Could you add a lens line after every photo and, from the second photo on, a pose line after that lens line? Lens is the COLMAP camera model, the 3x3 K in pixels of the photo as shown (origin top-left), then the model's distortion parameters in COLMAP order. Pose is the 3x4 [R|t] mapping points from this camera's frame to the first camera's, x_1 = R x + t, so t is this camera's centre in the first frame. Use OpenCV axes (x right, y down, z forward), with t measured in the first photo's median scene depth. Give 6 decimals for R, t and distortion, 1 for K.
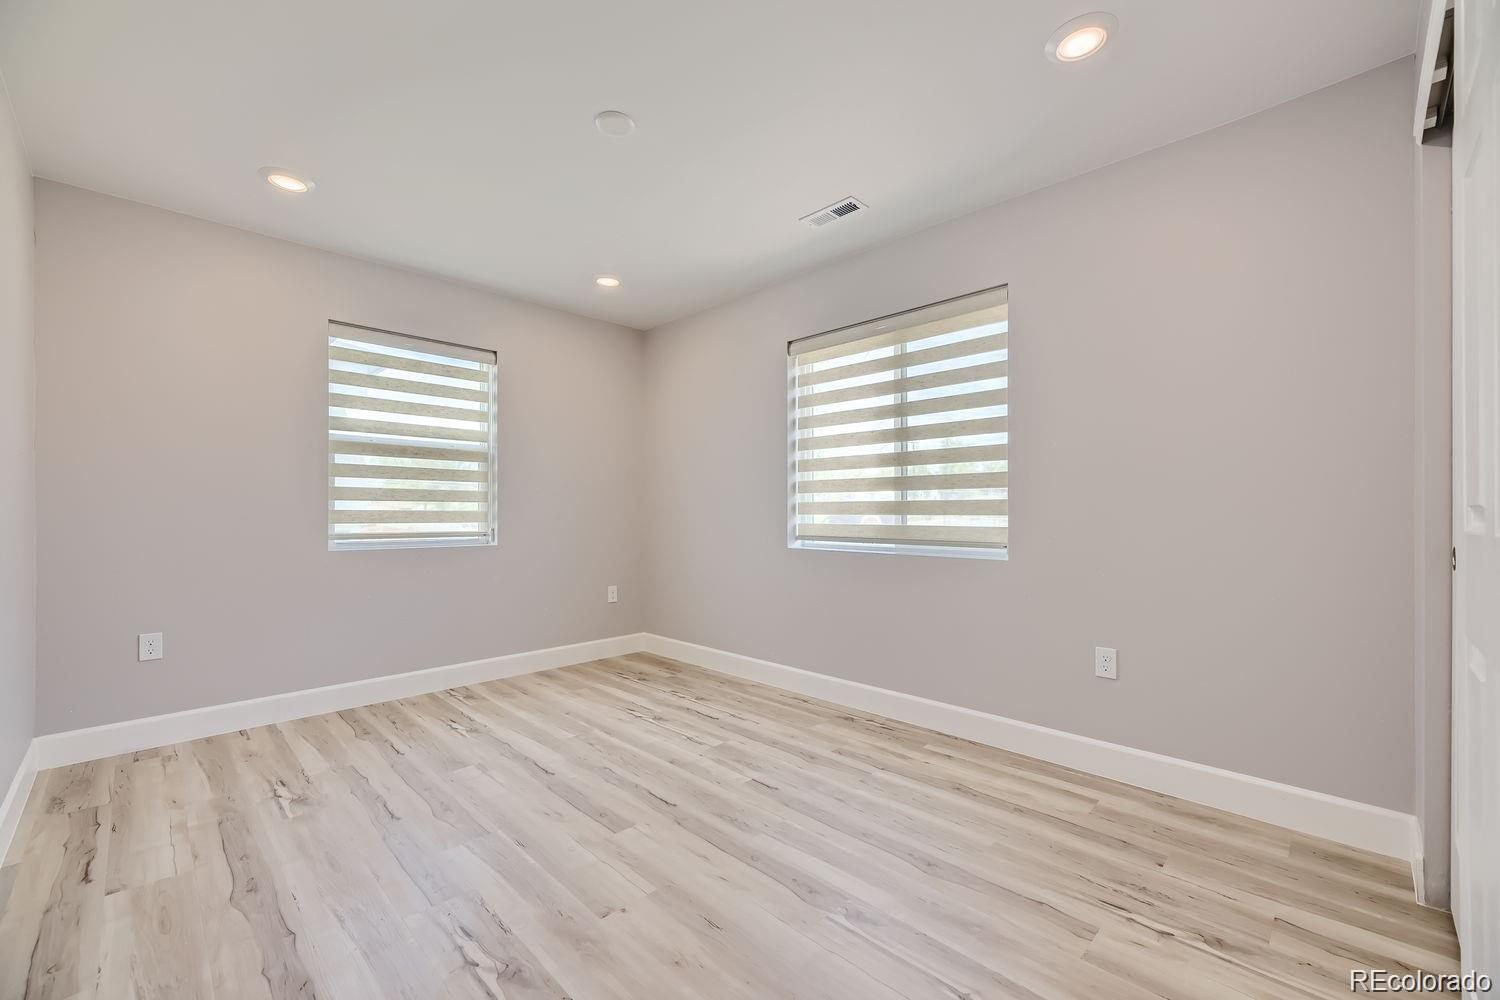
lens RADIAL K [[615.4, 0, 752.1], [0, 615.4, 510.3], [0, 0, 1]] dist [0.003151, 0.000170]
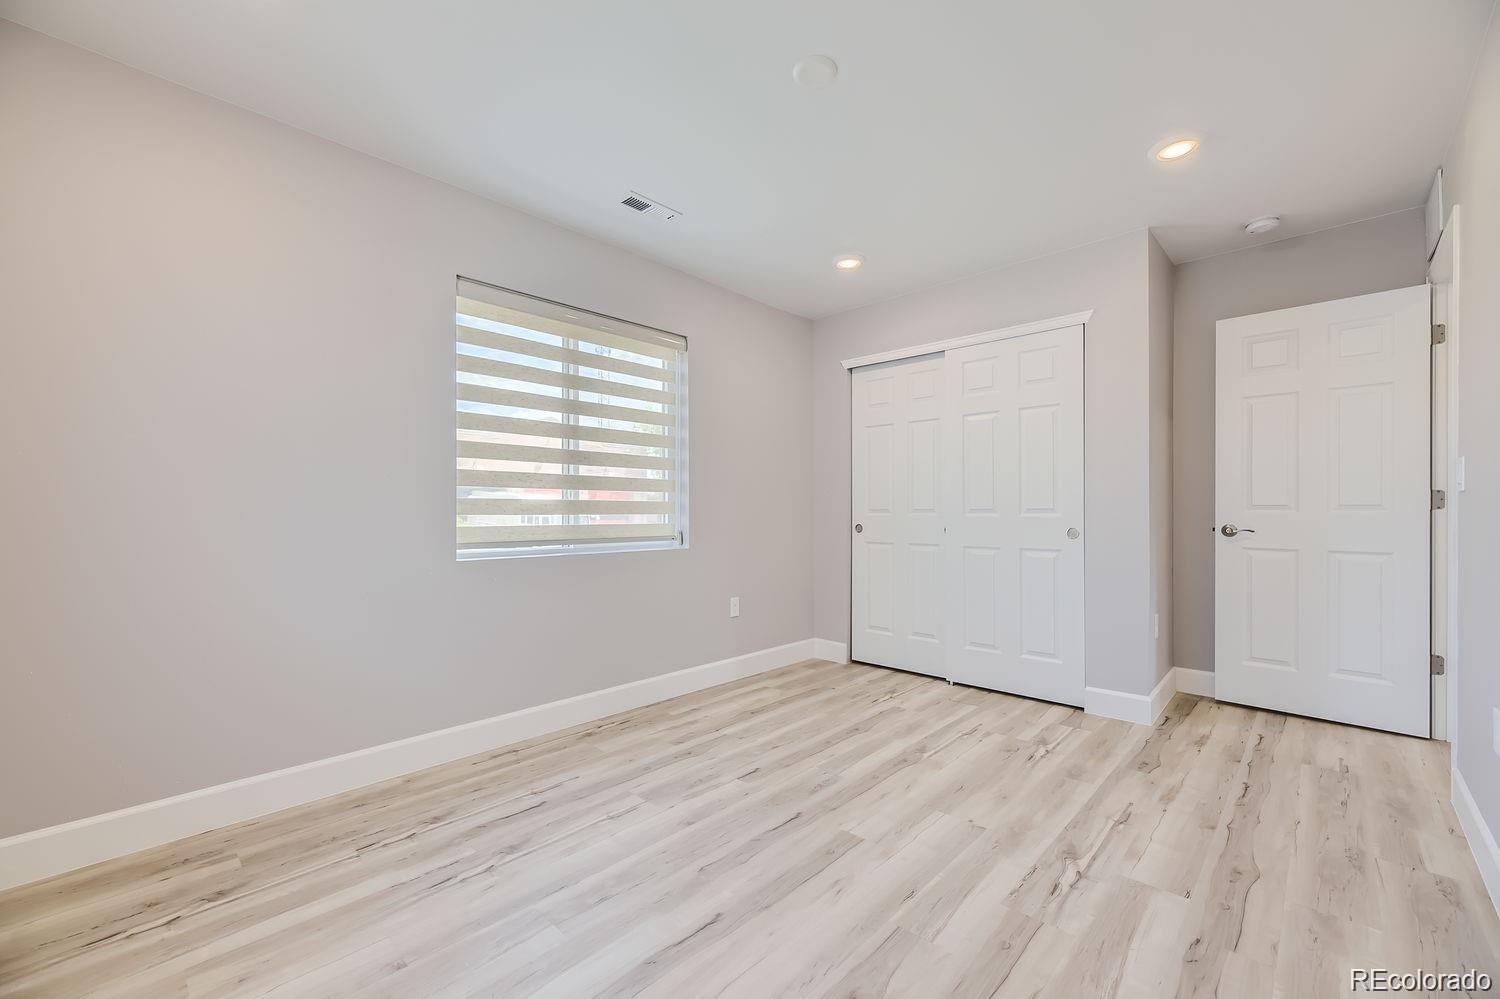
lens RADIAL K [[615.4, 0, 748.1], [0, 615.4, 501.5], [0, 0, 1]] dist [0.003151, 0.000170]
pose [[-0.029203, 0.015825, 0.999448, -0.908664], [-0.000139, 0.999875, -0.015836, 0.003629], [-0.999573, -0.000601, -0.029197, 0.918498]]
